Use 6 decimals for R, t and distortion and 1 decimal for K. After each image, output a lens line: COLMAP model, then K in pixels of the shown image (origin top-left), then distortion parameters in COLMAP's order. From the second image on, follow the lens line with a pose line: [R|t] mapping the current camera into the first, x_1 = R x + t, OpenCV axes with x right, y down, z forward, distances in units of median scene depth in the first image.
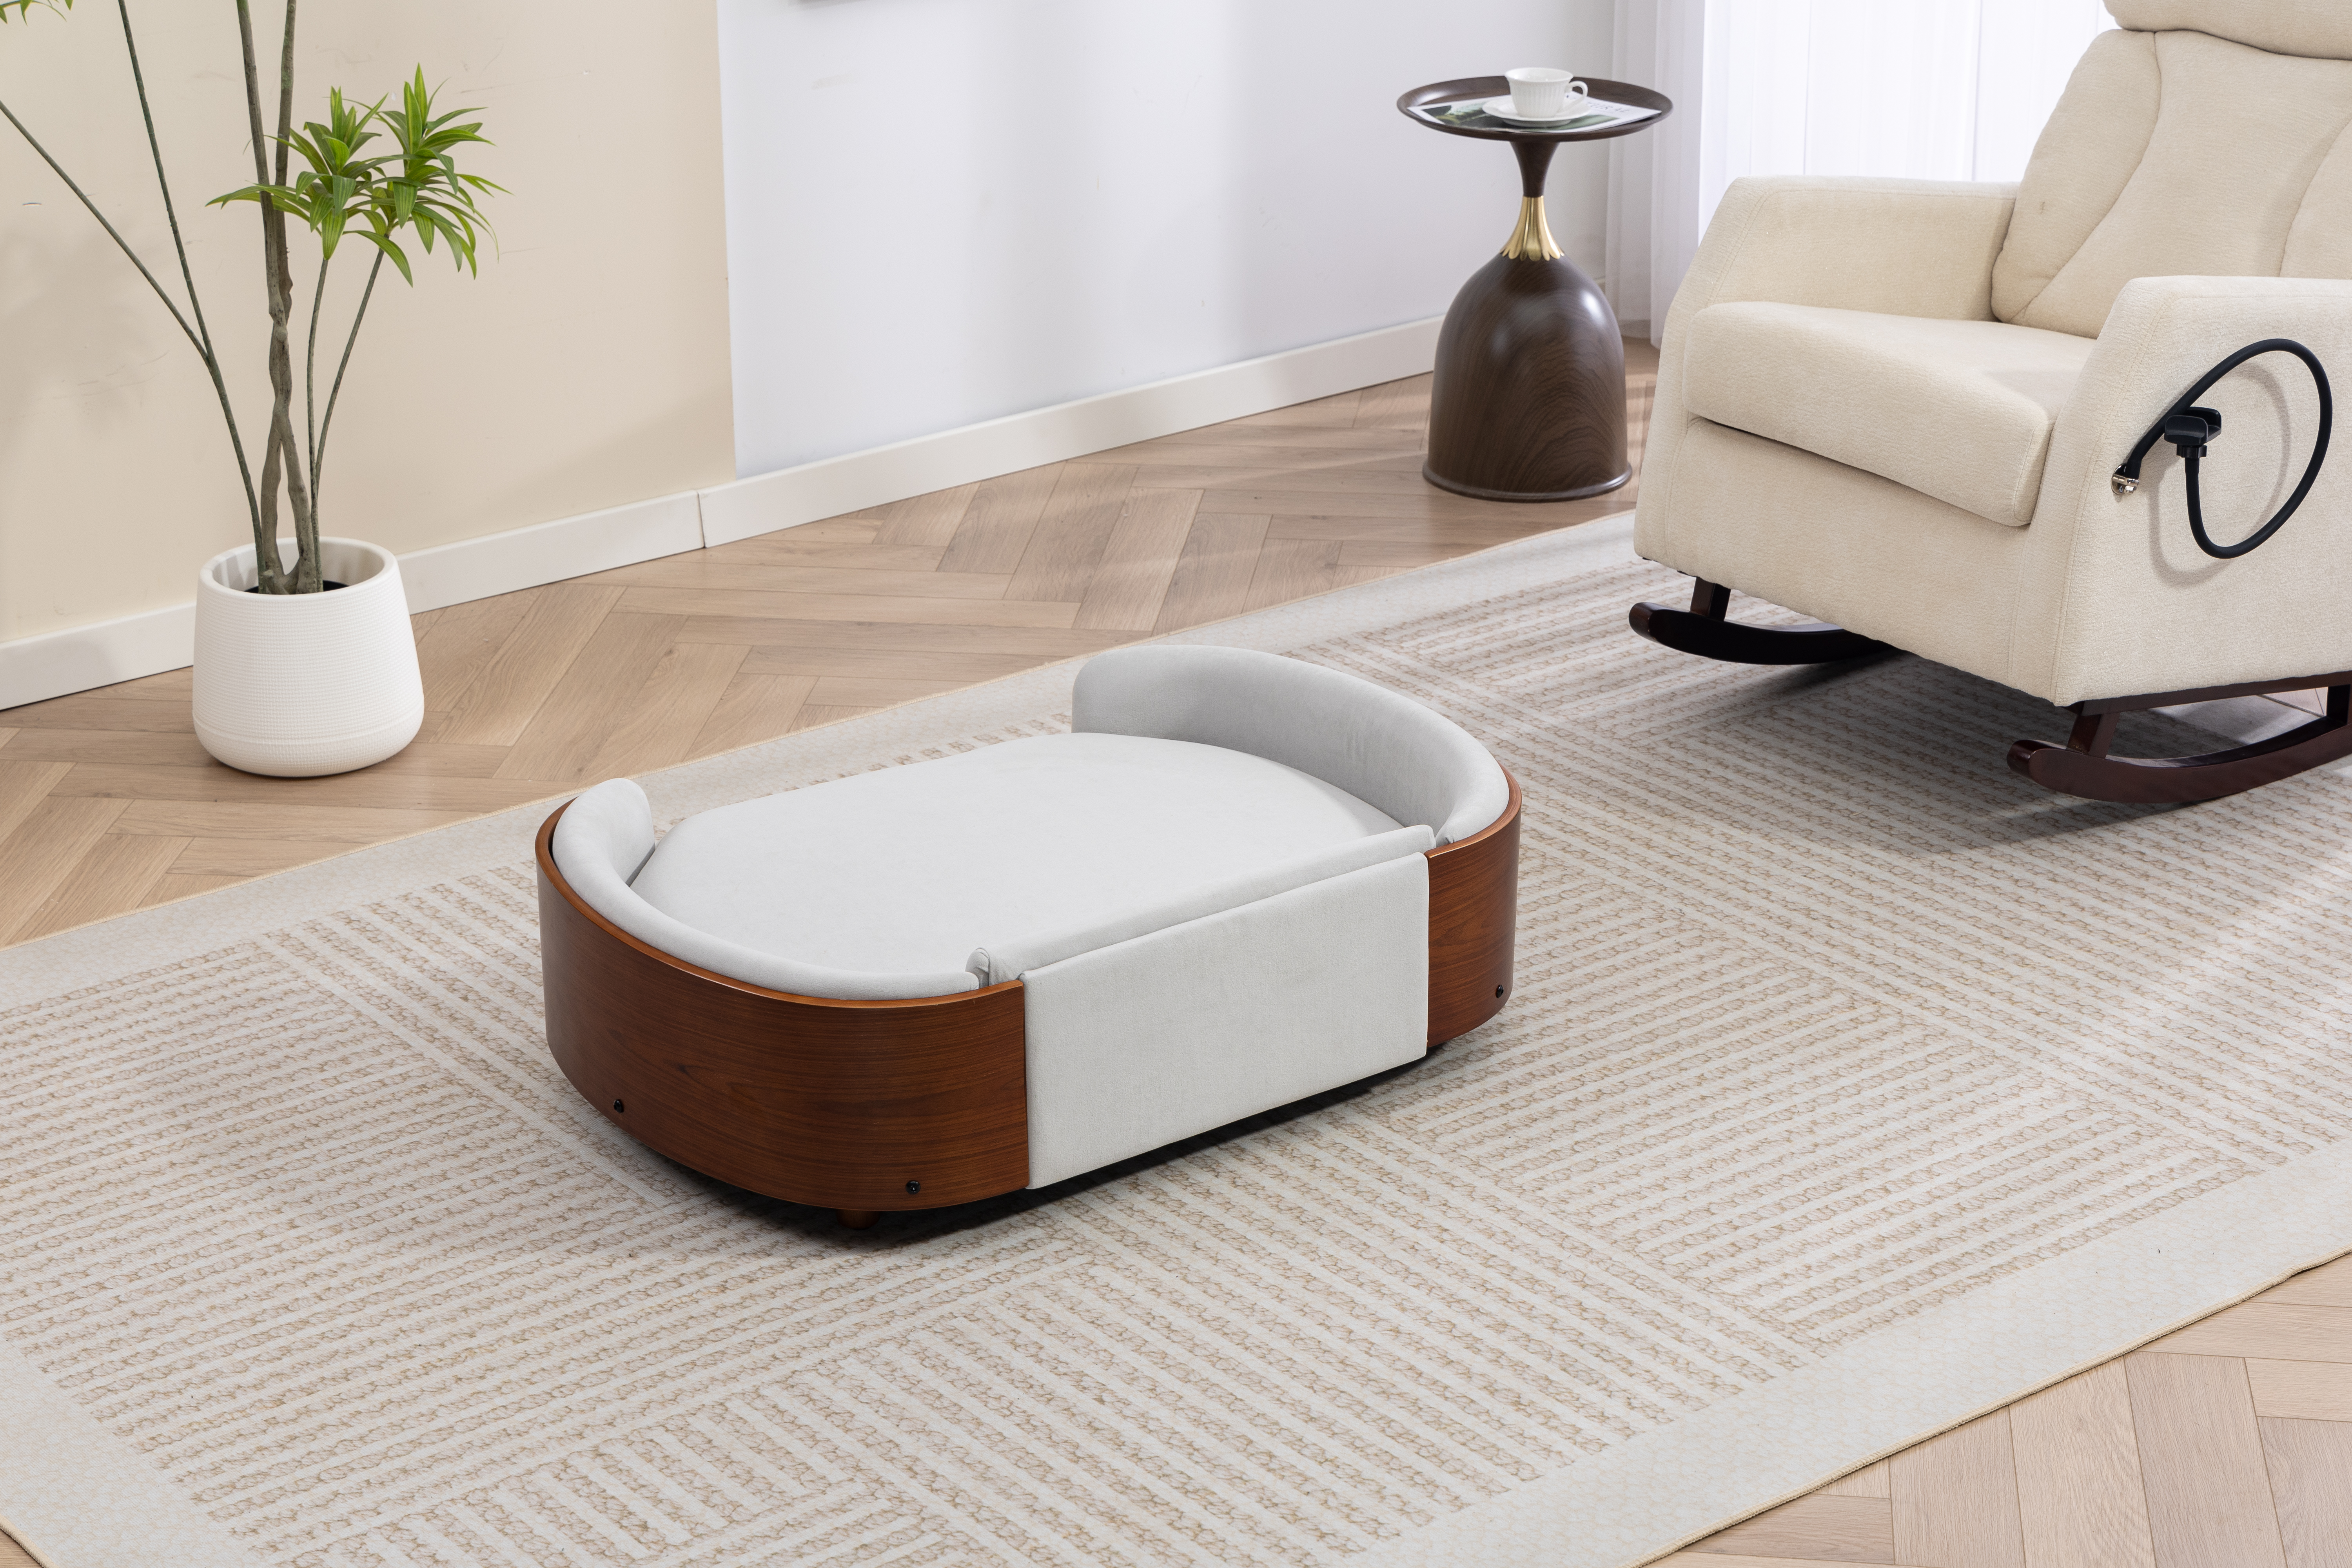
lens RADIAL K [[4572.6, 0, 1196.7], [0, 4572.6, 775.7], [0, 0, 1]] dist [0.016357, 0.000000]
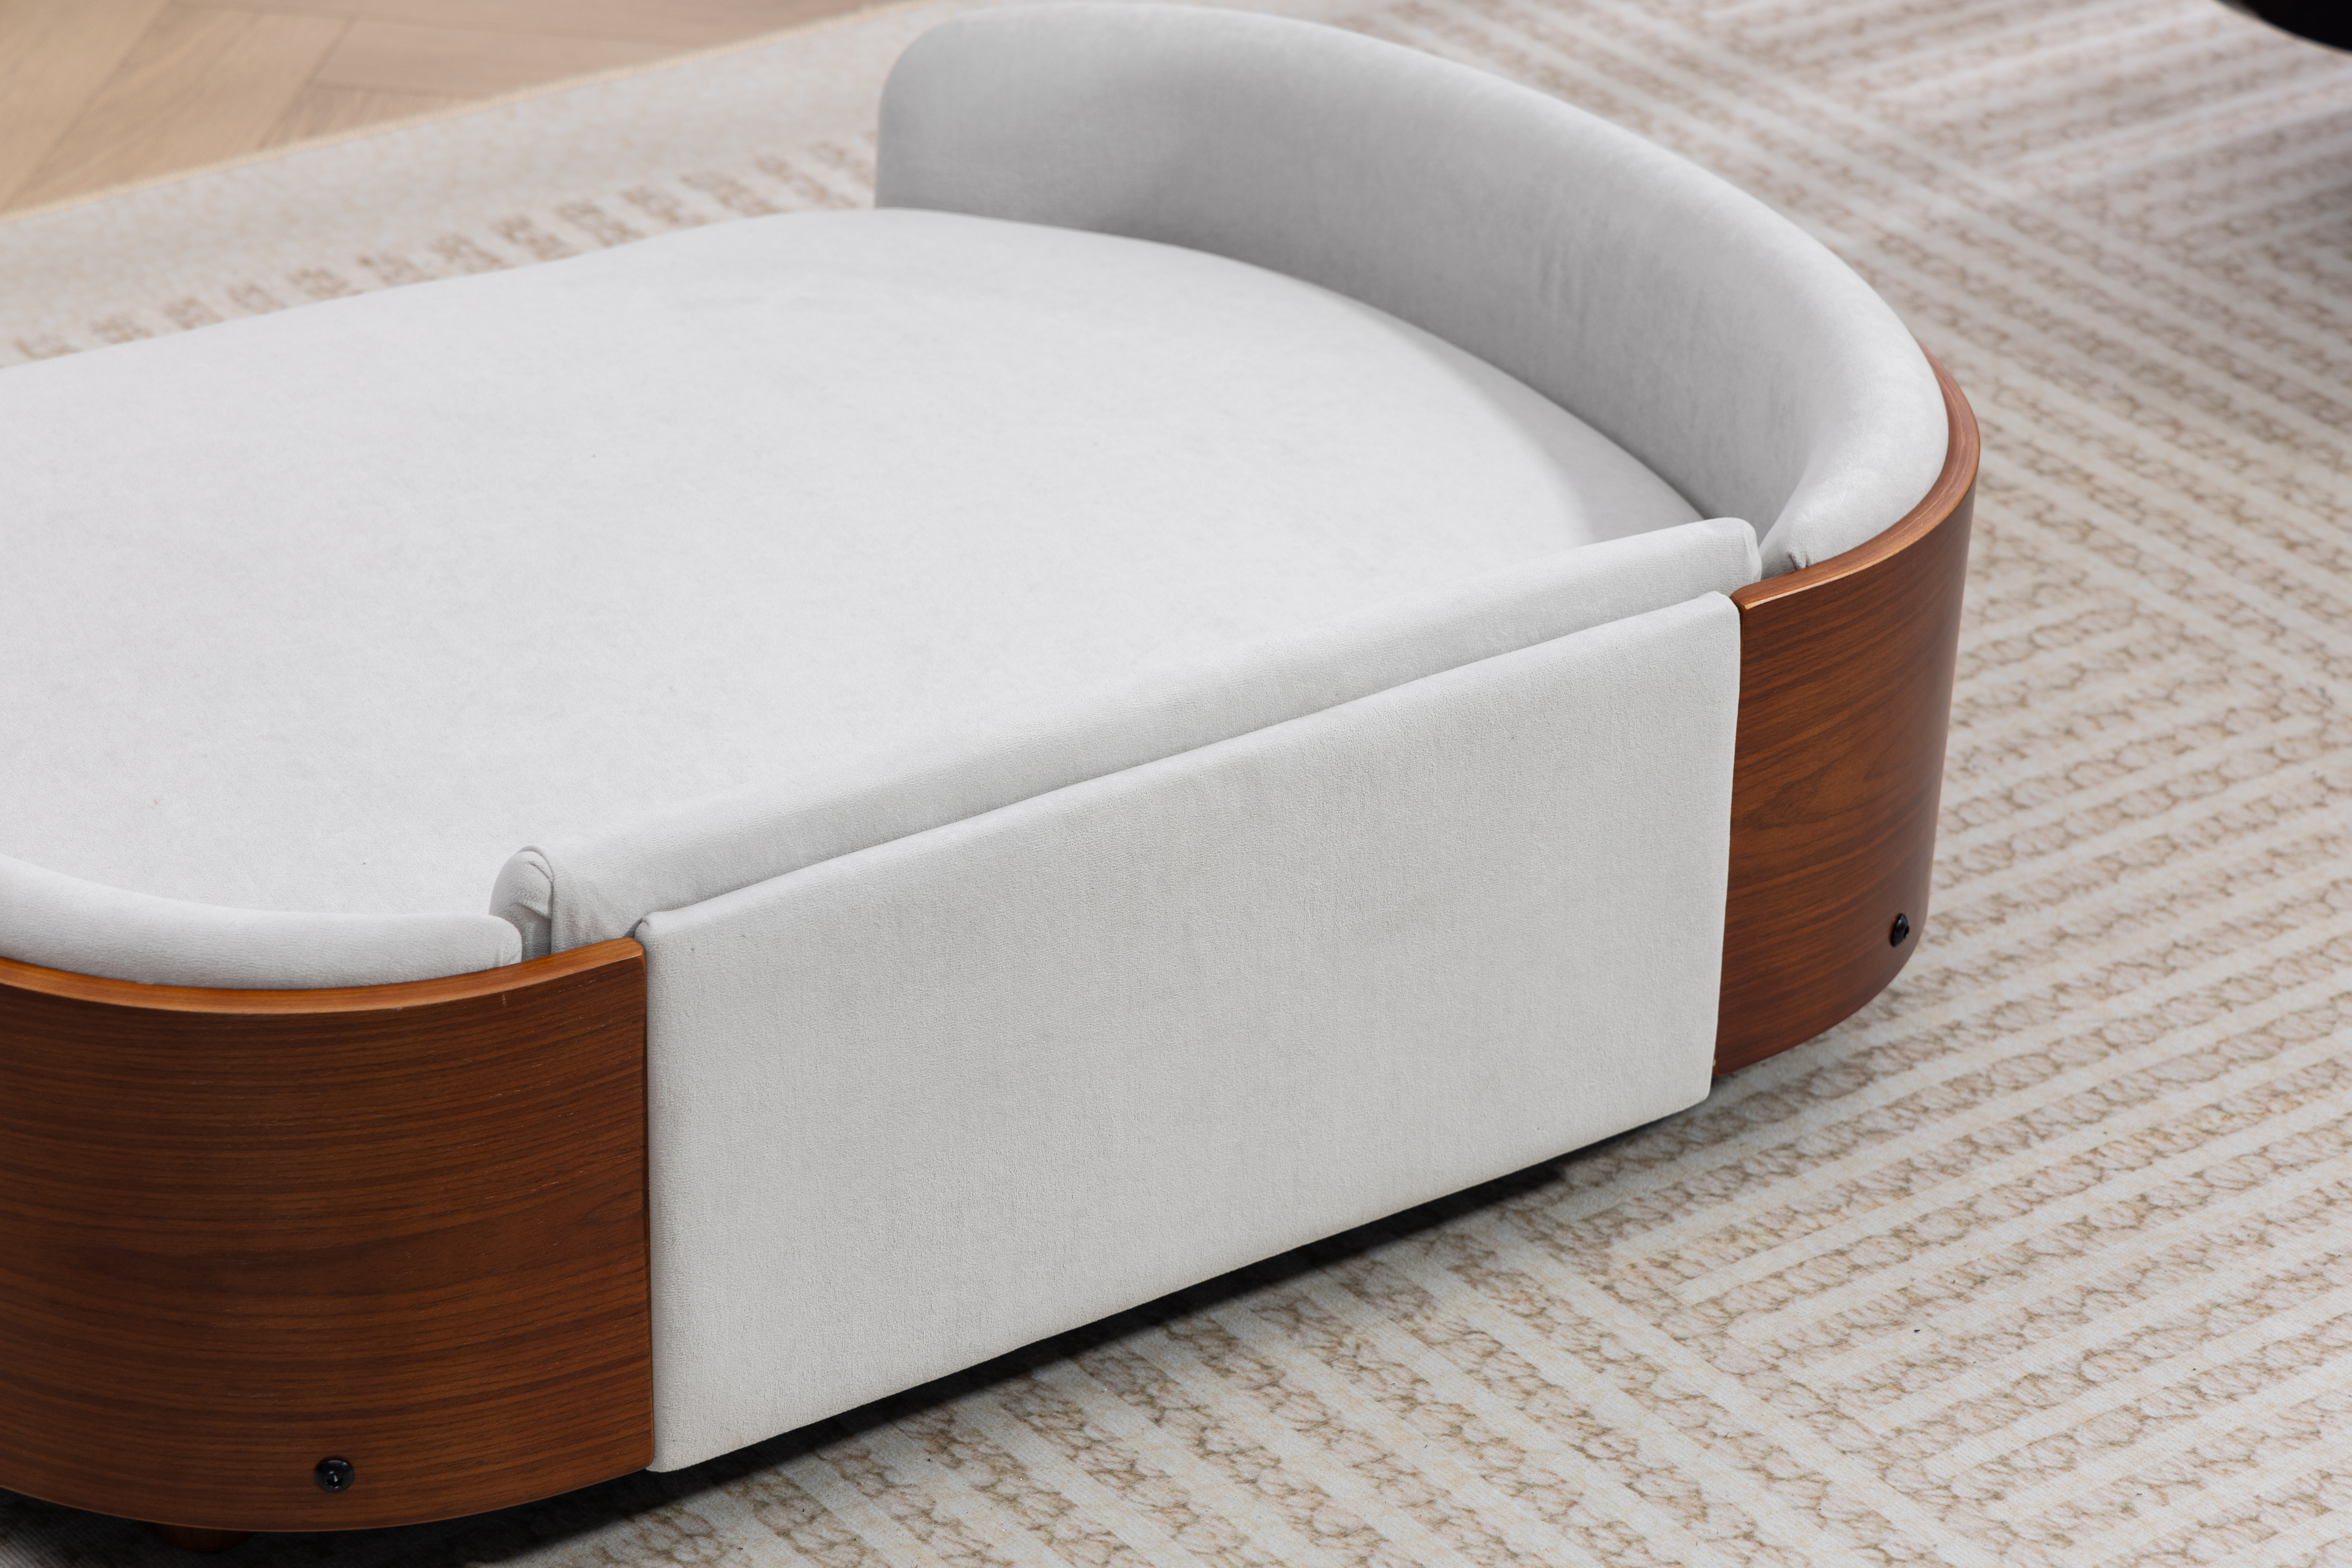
lens RADIAL K [[6798.2, 0, 1205.3], [0, 6798.2, 773.0], [0, 0, 1]] dist [0.034790, 0.000000]
pose [[0.999138, 0.040897, -0.007081, 0.009819], [-0.039958, 0.993938, 0.102421, -0.024653], [0.011227, -0.102050, 0.994716, 0.418458]]
